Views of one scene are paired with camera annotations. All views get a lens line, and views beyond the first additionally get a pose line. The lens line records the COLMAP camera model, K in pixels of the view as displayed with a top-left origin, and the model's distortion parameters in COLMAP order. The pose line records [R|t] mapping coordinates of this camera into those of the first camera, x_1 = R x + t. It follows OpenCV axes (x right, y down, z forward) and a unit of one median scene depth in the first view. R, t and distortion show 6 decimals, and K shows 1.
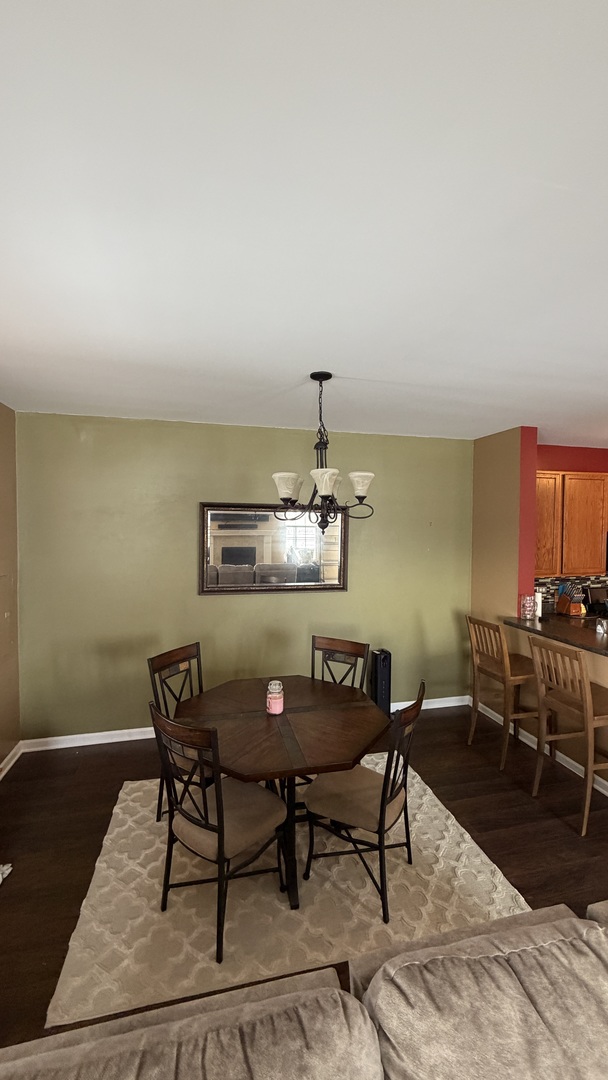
lens RADIAL K [[430.2, 0, 303.0], [0, 430.2, 540.7], [0, 0, 1]] dist [-0.002206, -0.000101]
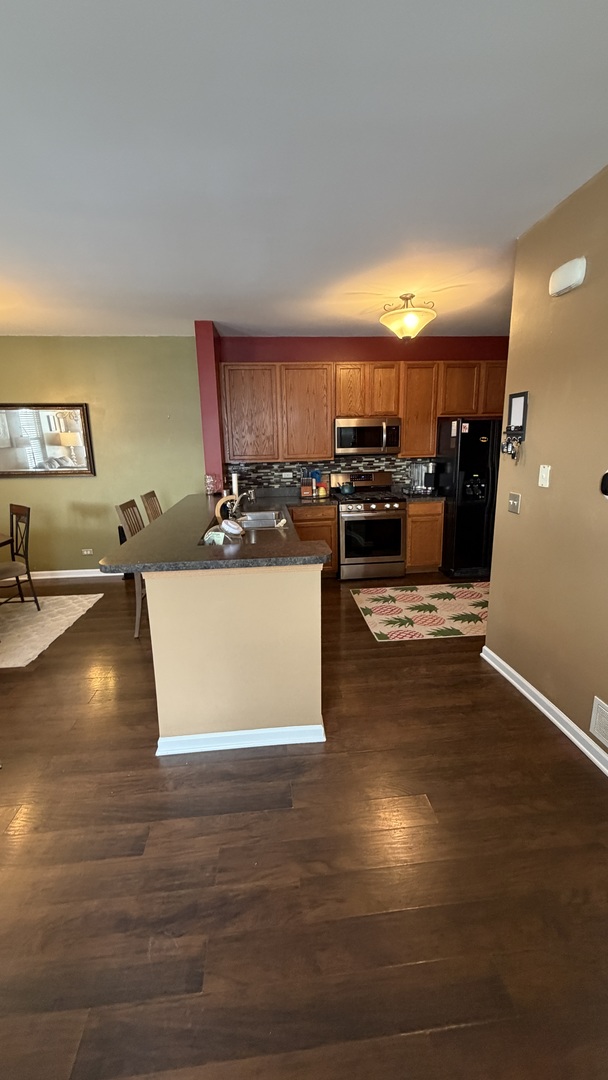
lens RADIAL K [[430.2, 0, 303.0], [0, 430.2, 540.7], [0, 0, 1]] dist [-0.002206, -0.000101]
pose [[0.990602, 0.009339, -0.136457, 0.812227], [0.019070, 0.978490, 0.205411, 0.056278], [0.135441, -0.206082, 0.969116, -0.123416]]
